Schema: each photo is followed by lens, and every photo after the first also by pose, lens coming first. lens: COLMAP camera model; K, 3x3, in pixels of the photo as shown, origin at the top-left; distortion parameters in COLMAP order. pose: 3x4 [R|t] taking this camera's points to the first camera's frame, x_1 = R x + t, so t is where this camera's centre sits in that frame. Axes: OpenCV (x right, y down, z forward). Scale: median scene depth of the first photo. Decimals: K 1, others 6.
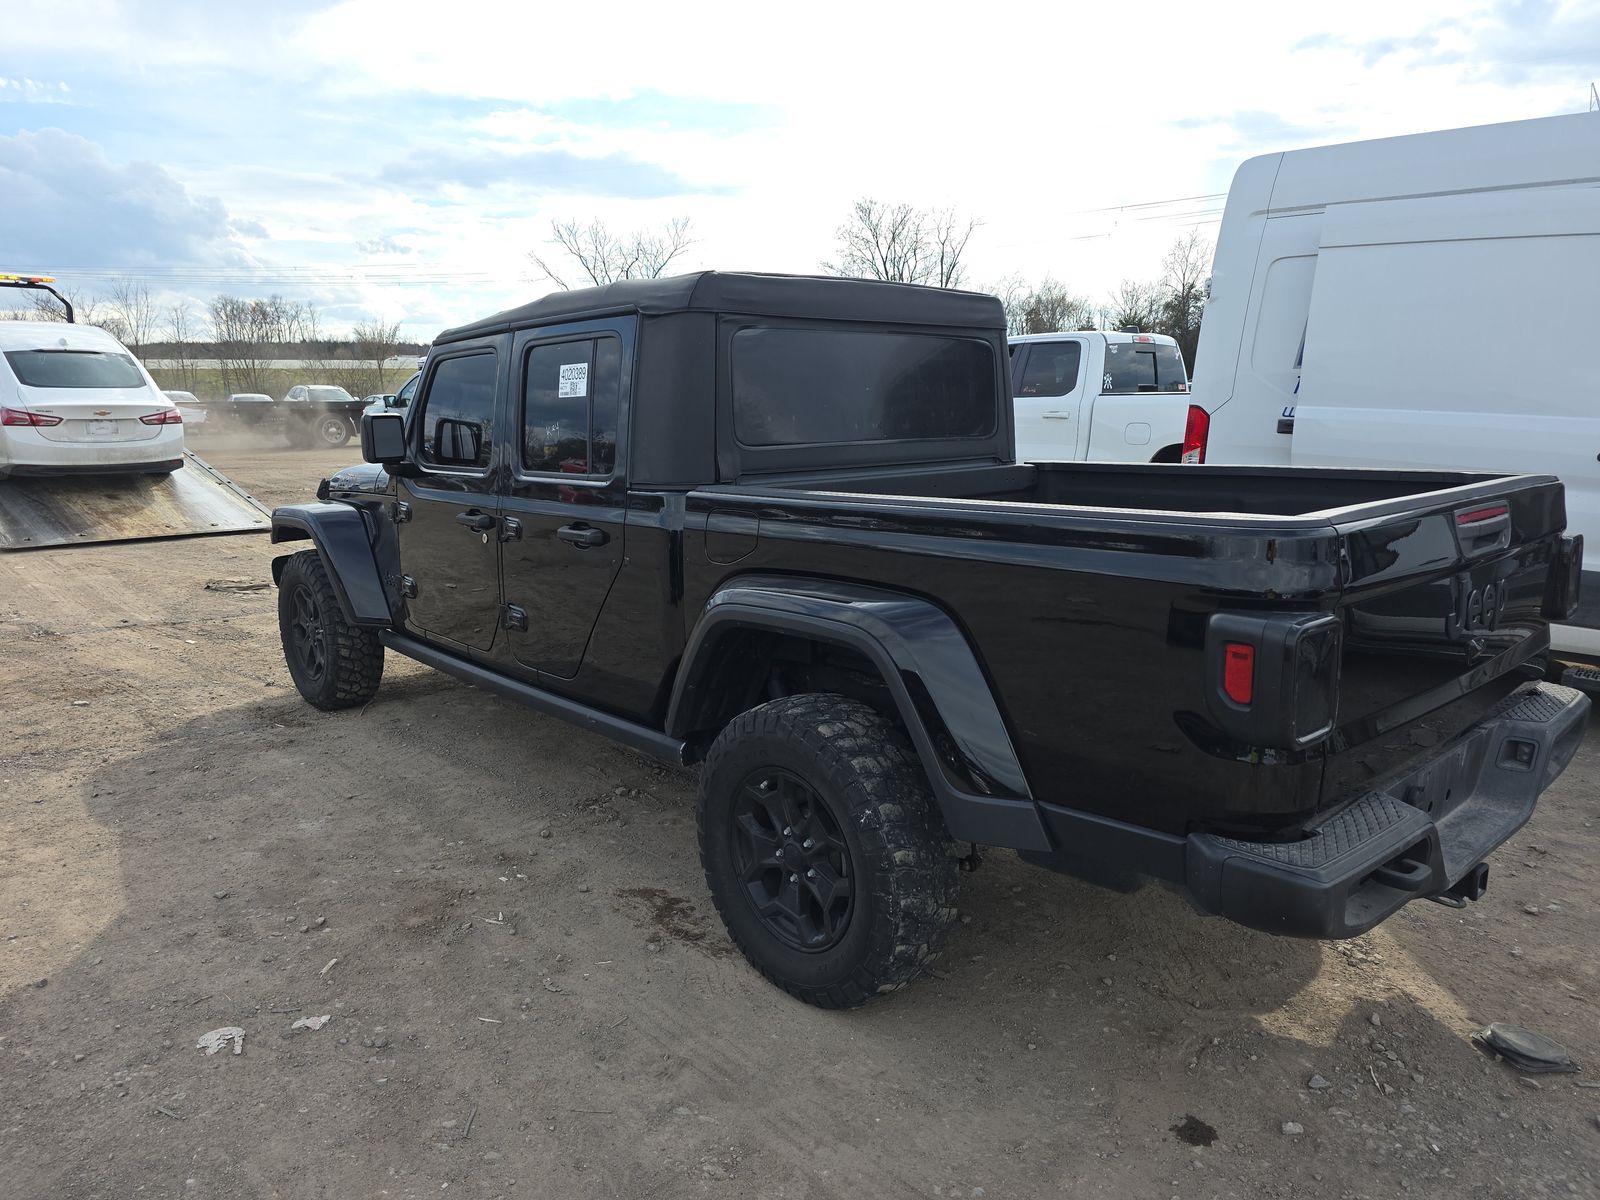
lens RADIAL K [[1047.9, 0, 800.0], [0, 1047.9, 600.0], [0, 0, 1]] dist [0.002132, -0.016691]
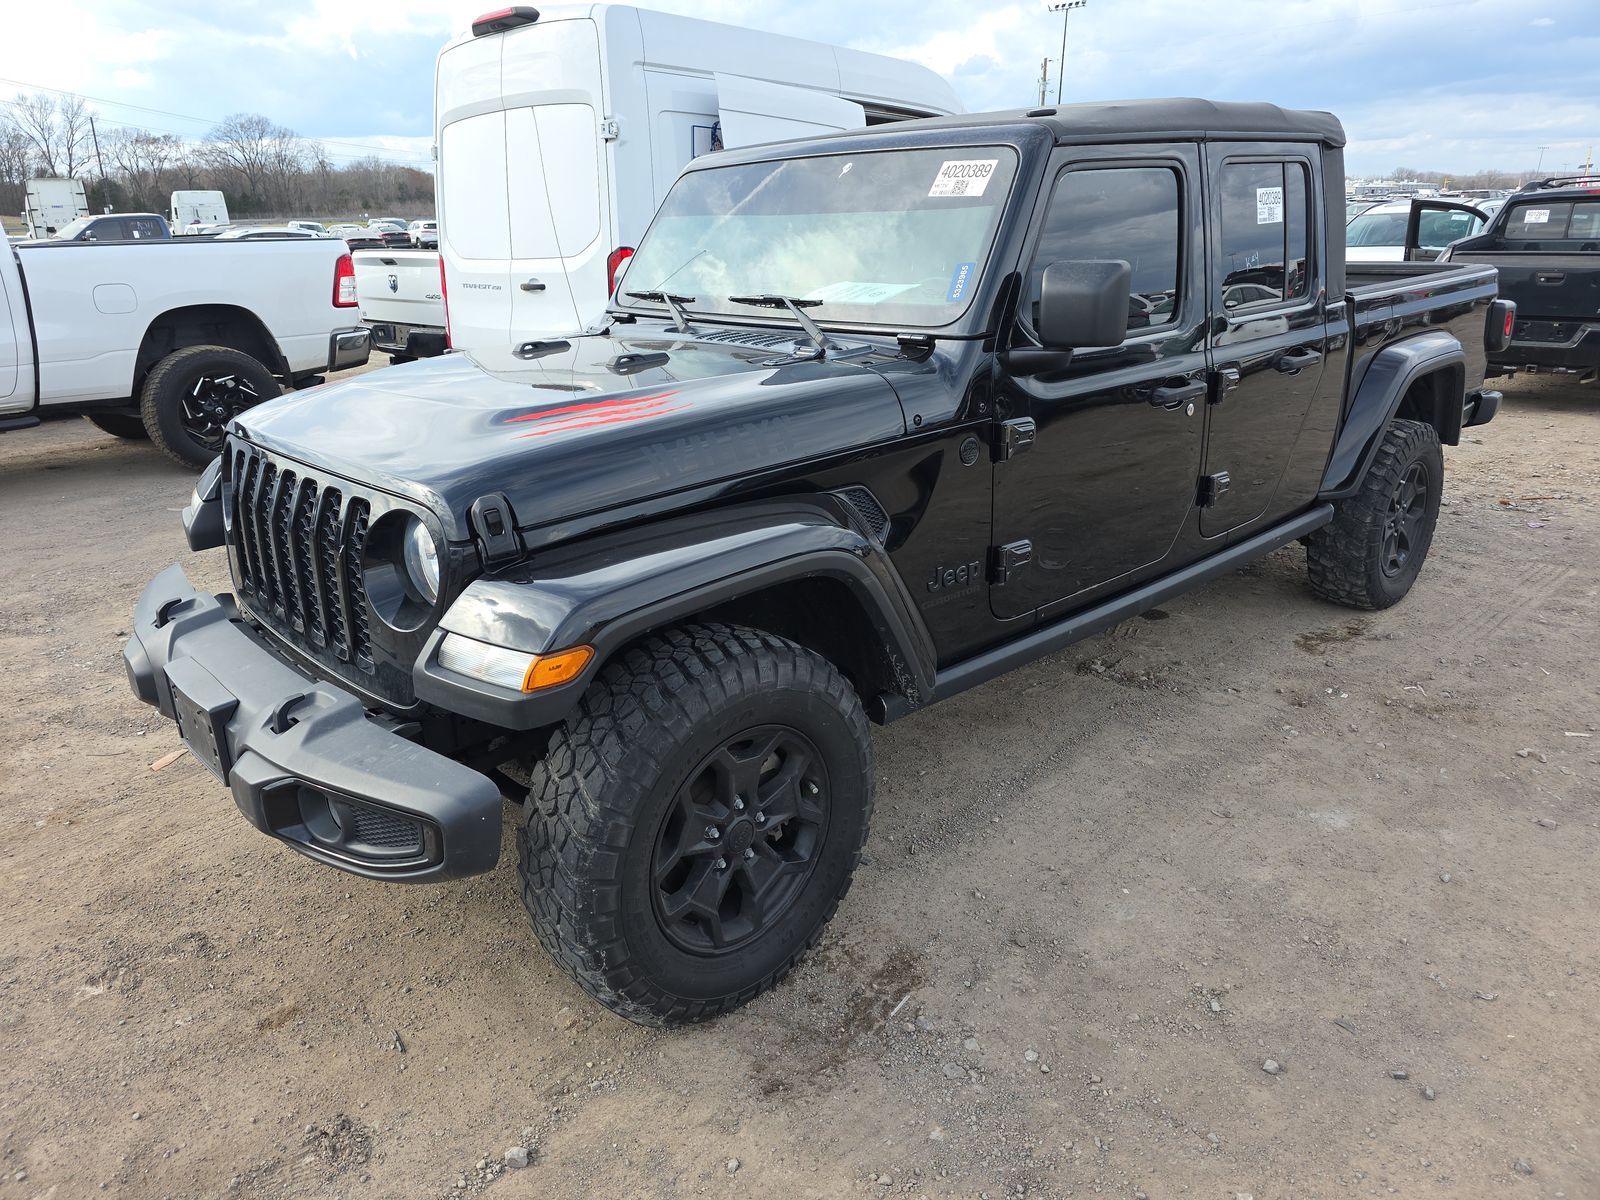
lens RADIAL K [[1047.9, 0, 800.0], [0, 1047.9, 600.0], [0, 0, 1]] dist [0.002132, -0.016691]
pose [[0.028938, -0.354541, 0.934593, -1.183412], [0.200442, 0.918051, 0.342059, -0.280088], [-0.979278, 0.177433, 0.097632, 1.335419]]
